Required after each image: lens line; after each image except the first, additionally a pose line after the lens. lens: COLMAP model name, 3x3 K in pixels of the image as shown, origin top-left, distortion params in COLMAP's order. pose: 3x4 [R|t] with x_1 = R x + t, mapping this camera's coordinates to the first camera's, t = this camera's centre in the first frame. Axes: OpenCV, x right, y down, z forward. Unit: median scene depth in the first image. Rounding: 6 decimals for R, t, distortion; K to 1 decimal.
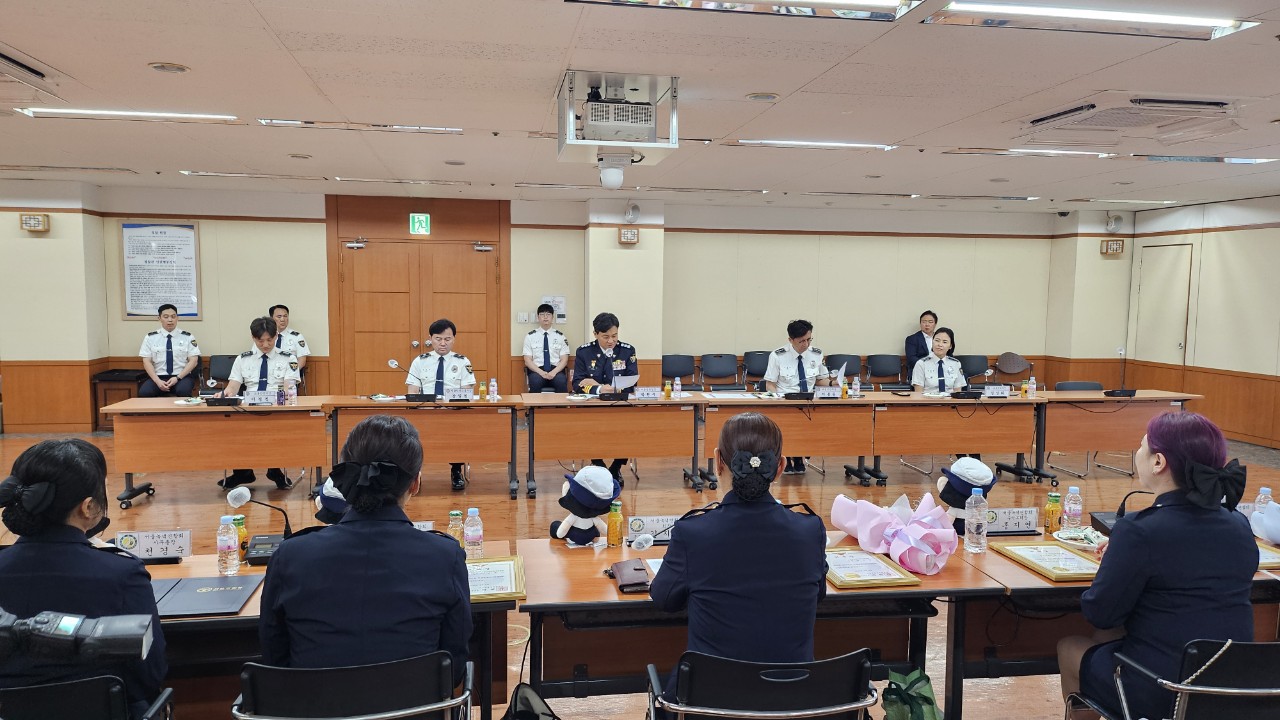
lens RADIAL K [[910.8, 0, 642.1], [0, 910.8, 369.9], [0, 0, 1]] dist [0.087280, -0.096054]
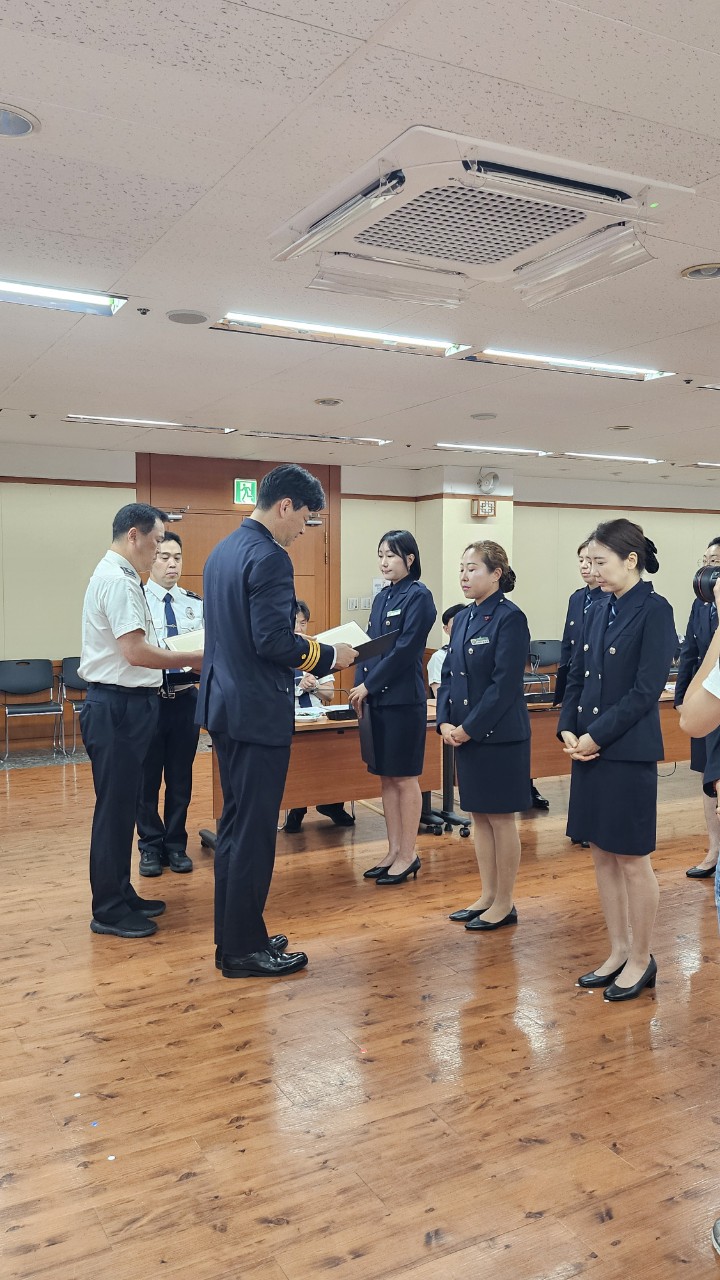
lens RADIAL K [[966.3, 0, 367.6], [0, 966.3, 630.6], [0, 0, 1]] dist [0.098421, -0.114514]
pose [[0.948537, -0.027568, 0.315464, -0.404528], [0.037155, 0.999011, -0.024415, -0.009543], [-0.314479, 0.034880, 0.948624, 0.142601]]
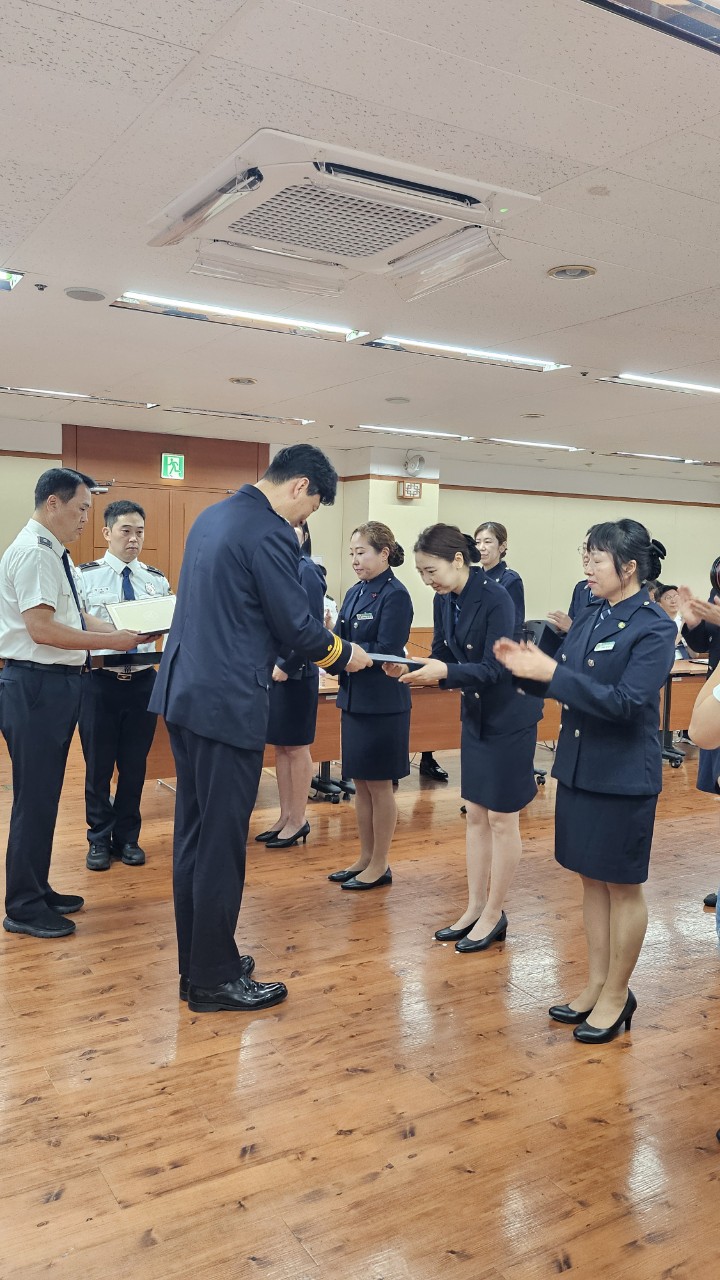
lens RADIAL K [[964.5, 0, 354.1], [0, 964.5, 630.7], [0, 0, 1]] dist [0.092672, -0.106457]
pose [[0.936642, -0.012534, 0.350065, -0.386695], [0.014159, 0.999898, -0.002084, -0.006687], [-0.350003, 0.006908, 0.936723, 0.119457]]
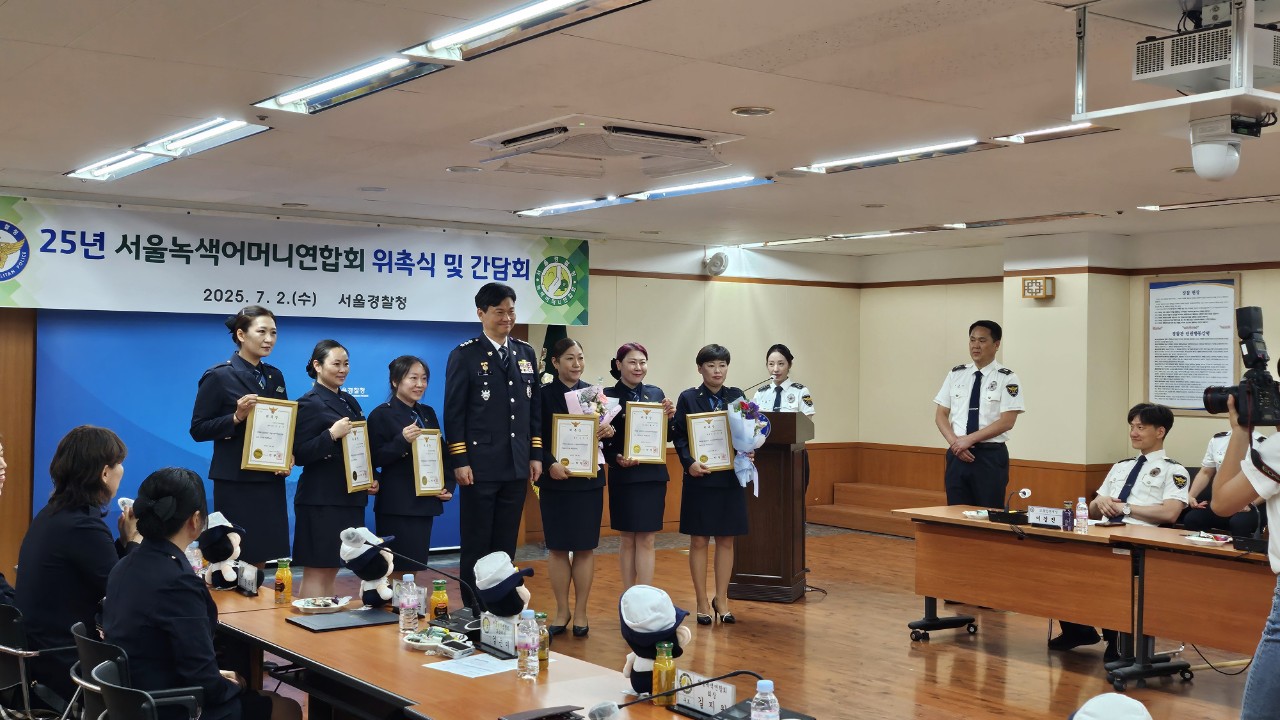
lens RADIAL K [[1523.5, 0, 658.1], [0, 1523.5, 356.3], [0, 0, 1]] dist [0.092852, -0.061072]
pose [[0.436153, -0.011078, -0.899804, 0.320350], [-0.088323, 0.994569, -0.055057, -0.000985], [0.895527, 0.103487, 0.432806, 0.133241]]
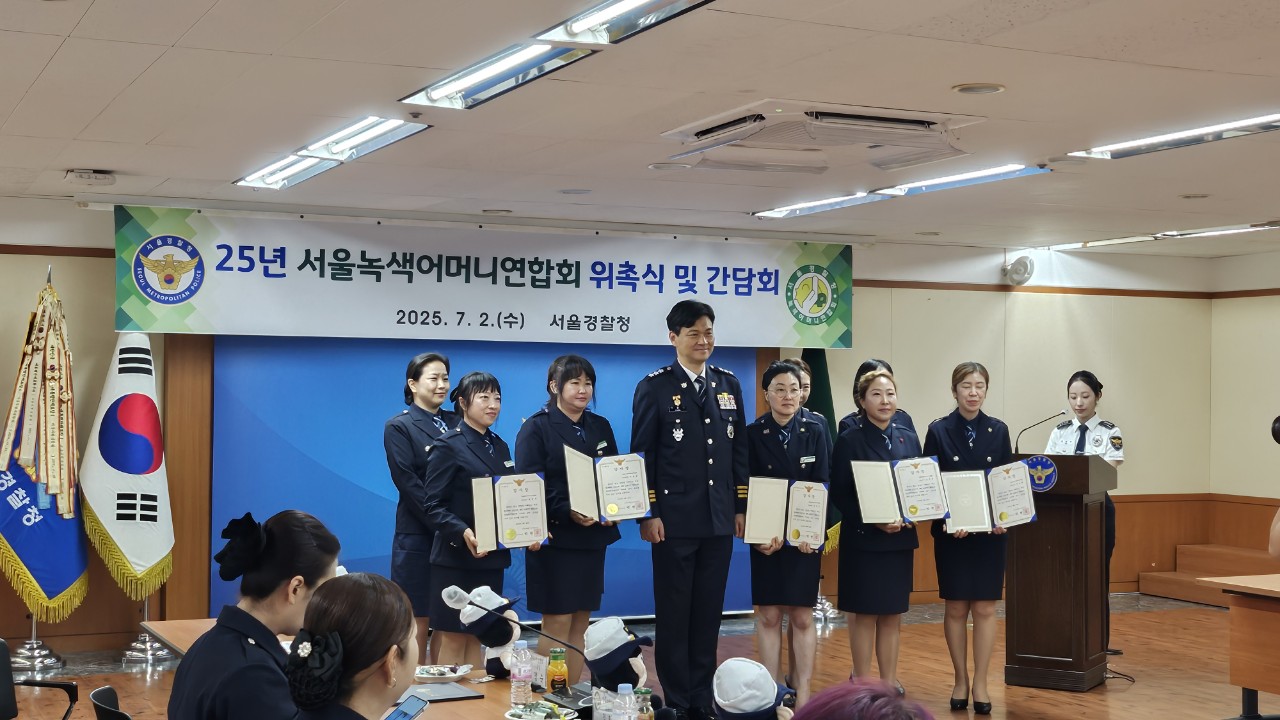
lens RADIAL K [[1870.9, 0, 685.5], [0, 1870.9, 398.6], [0, 0, 1]] dist [0.155588, -0.431307]
pose [[0.266263, -0.004592, -0.963889, 0.356592], [-0.093806, 0.995119, -0.030653, -0.006249], [0.959325, 0.098580, 0.264532, 0.174693]]
